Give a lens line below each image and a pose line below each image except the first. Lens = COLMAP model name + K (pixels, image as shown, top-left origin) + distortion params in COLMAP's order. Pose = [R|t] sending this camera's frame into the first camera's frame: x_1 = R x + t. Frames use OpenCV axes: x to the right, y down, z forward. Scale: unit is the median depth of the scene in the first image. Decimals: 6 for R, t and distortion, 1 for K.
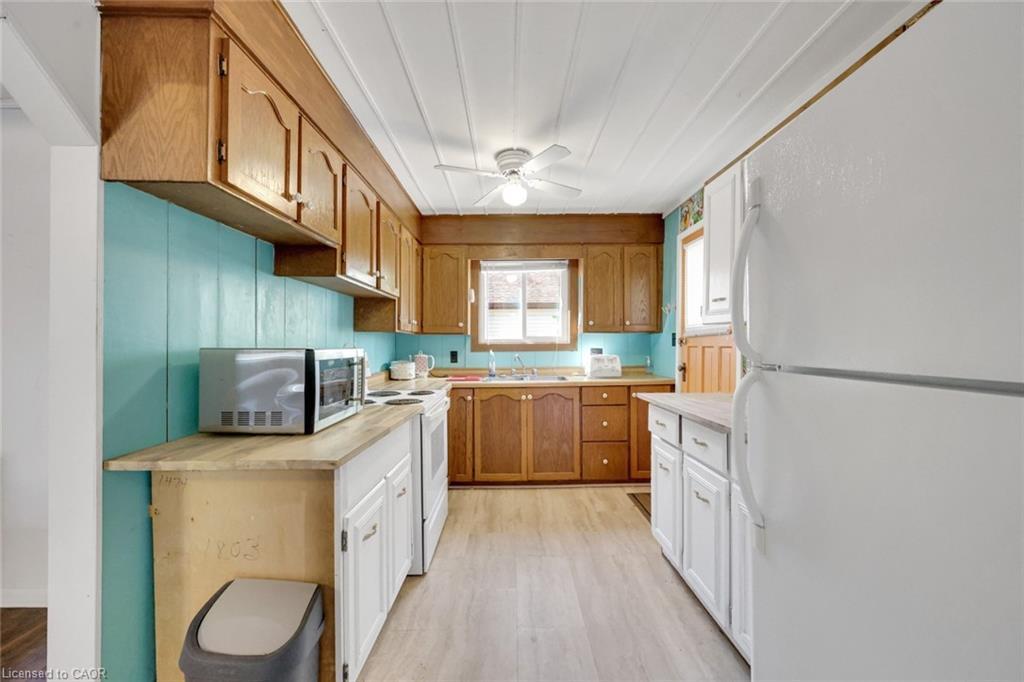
lens RADIAL K [[408.3, 0, 512.3], [0, 408.3, 342.5], [0, 0, 1]] dist [-0.000421, 0.000028]
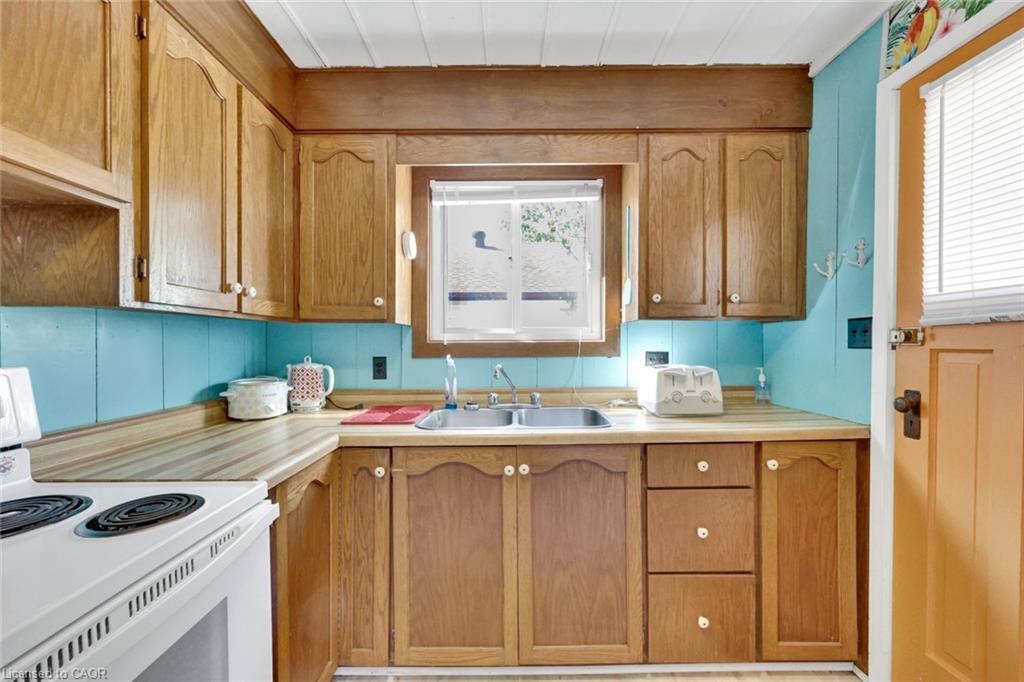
lens RADIAL K [[408.3, 0, 510.5], [0, 408.3, 344.0], [0, 0, 1]] dist [-0.000421, 0.000028]
pose [[0.999934, 0.000976, -0.011475, 0.031944], [-0.000877, 0.999963, 0.008577, 0.000867], [0.011483, -0.008566, 0.999897, 0.551750]]
